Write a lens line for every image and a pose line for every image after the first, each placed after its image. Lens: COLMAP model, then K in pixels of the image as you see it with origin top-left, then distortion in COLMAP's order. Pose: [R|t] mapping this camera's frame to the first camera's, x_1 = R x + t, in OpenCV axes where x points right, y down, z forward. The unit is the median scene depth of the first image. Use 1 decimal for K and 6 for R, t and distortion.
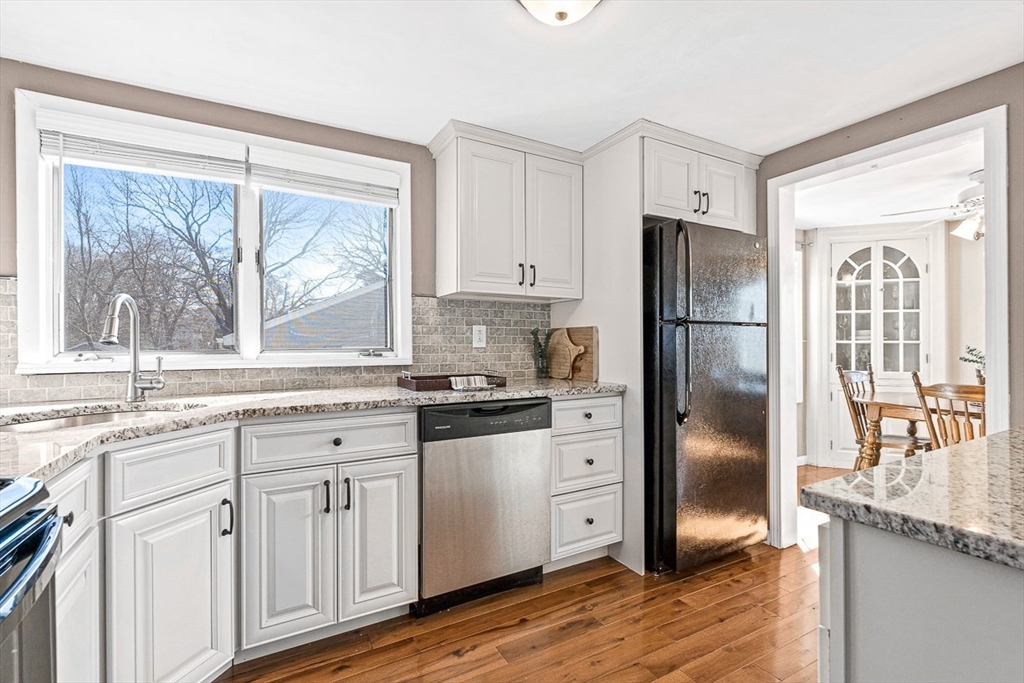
lens RADIAL K [[460.3, 0, 515.2], [0, 460.3, 343.3], [0, 0, 1]] dist [-0.002319, -0.000492]
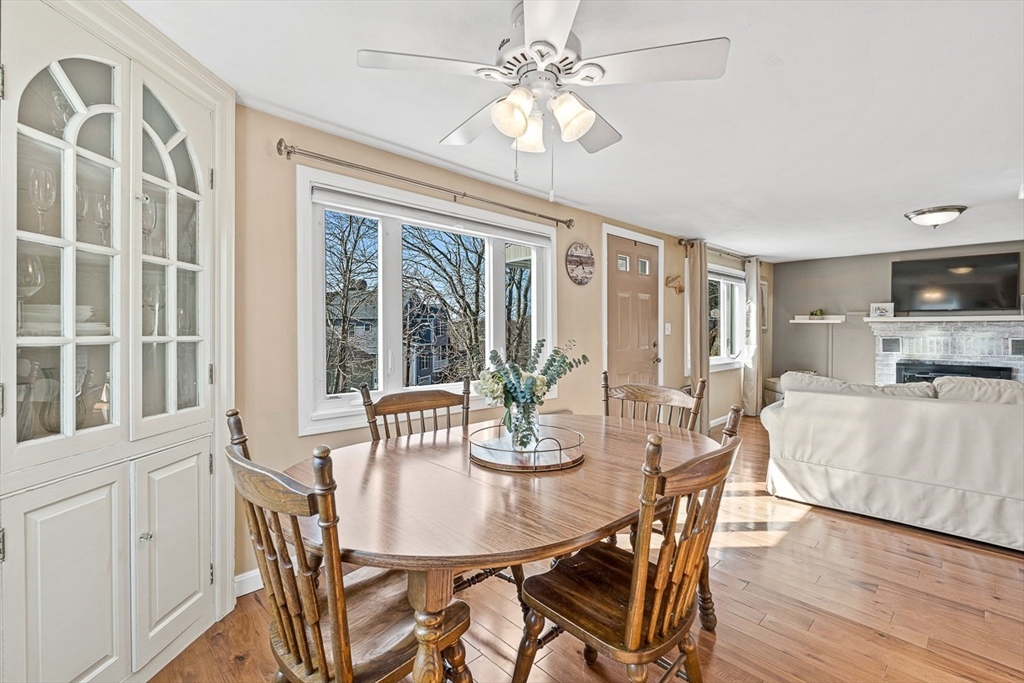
lens RADIAL K [[460.3, 0, 516.7], [0, 460.3, 336.2], [0, 0, 1]] dist [-0.002319, -0.000492]
pose [[-0.254550, -0.015334, 0.966938, 0.555136], [-0.009693, 0.999865, 0.013305, -0.021191], [-0.967011, -0.005986, -0.254664, 1.227453]]
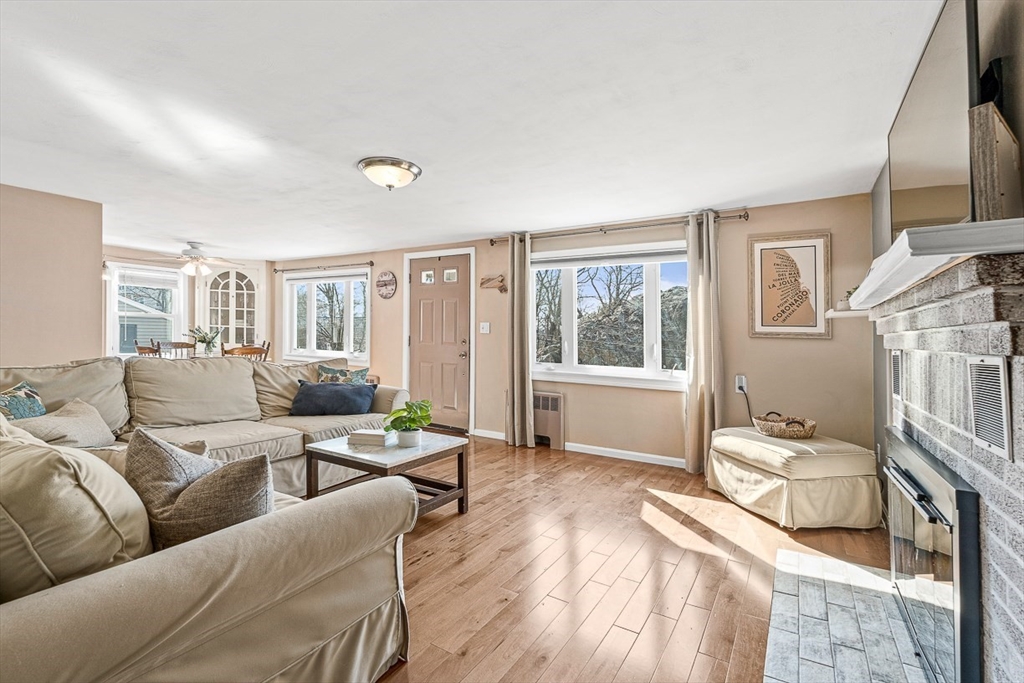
lens RADIAL K [[460.3, 0, 527.3], [0, 460.3, 337.6], [0, 0, 1]] dist [-0.002319, -0.000492]
pose [[0.867635, 0.016881, 0.496915, 1.375729], [-0.026435, 0.999576, 0.012199, -0.020057], [-0.496498, -0.023720, 0.867714, -1.598686]]
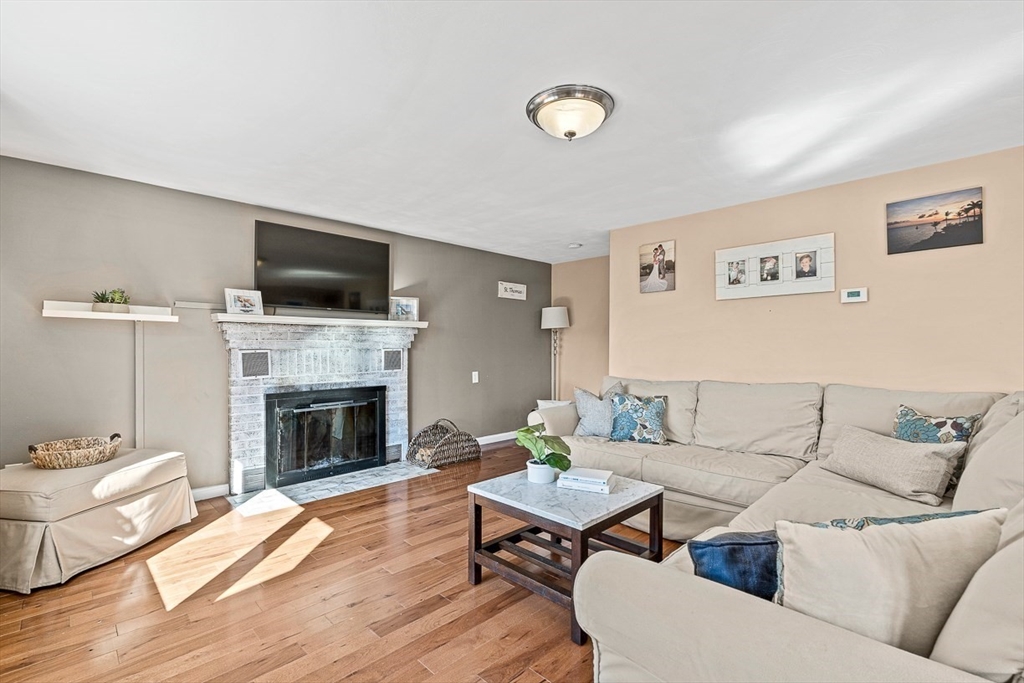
lens RADIAL K [[460.3, 0, 505.6], [0, 460.3, 343.1], [0, 0, 1]] dist [-0.002319, -0.000492]
pose [[-0.966939, -0.000488, -0.255007, 1.936694], [0.002967, 0.999909, -0.013164, -0.005059], [0.254990, -0.013486, -0.966850, 0.300557]]
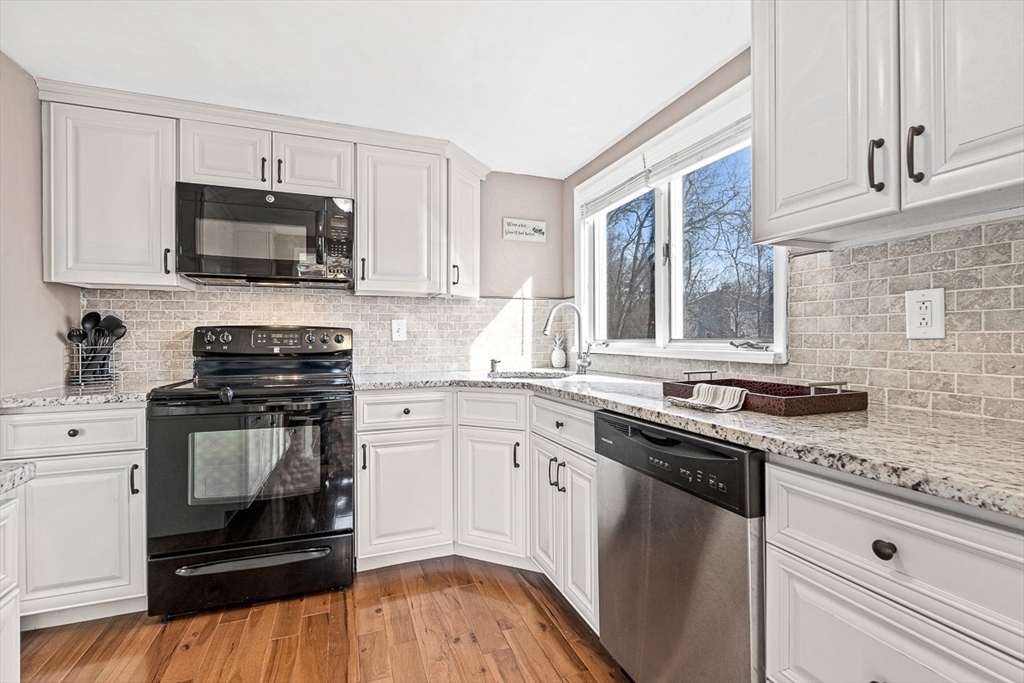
lens RADIAL K [[460.3, 0, 513.1], [0, 460.3, 336.2], [0, 0, 1]] dist [-0.002319, -0.000492]
pose [[-0.162799, -0.000017, -0.986659, 0.432467], [0.010423, 0.999944, -0.001737, 0.003612], [0.986604, -0.010566, -0.162790, 0.661511]]
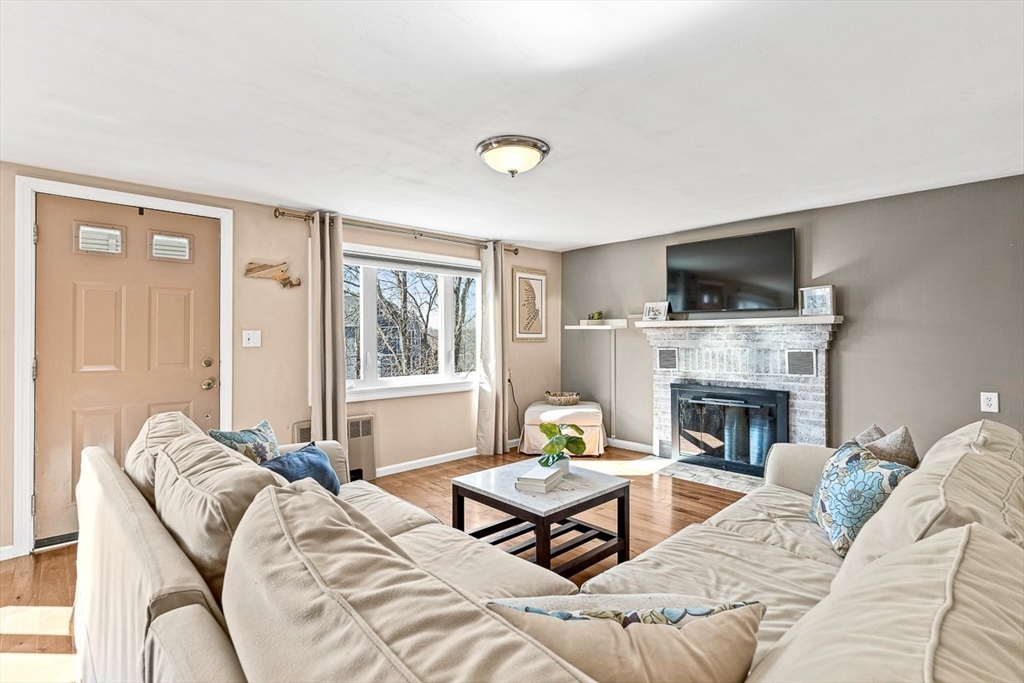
lens RADIAL K [[491.7, 0, 525.2], [0, 491.7, 337.3], [0, 0, 1]] dist [0.002806, -0.000087]
pose [[-0.247312, 0.000940, 0.968936, 0.676404], [-0.005569, 0.999982, -0.002392, -0.036669], [-0.968920, -0.005987, -0.247302, -0.209155]]
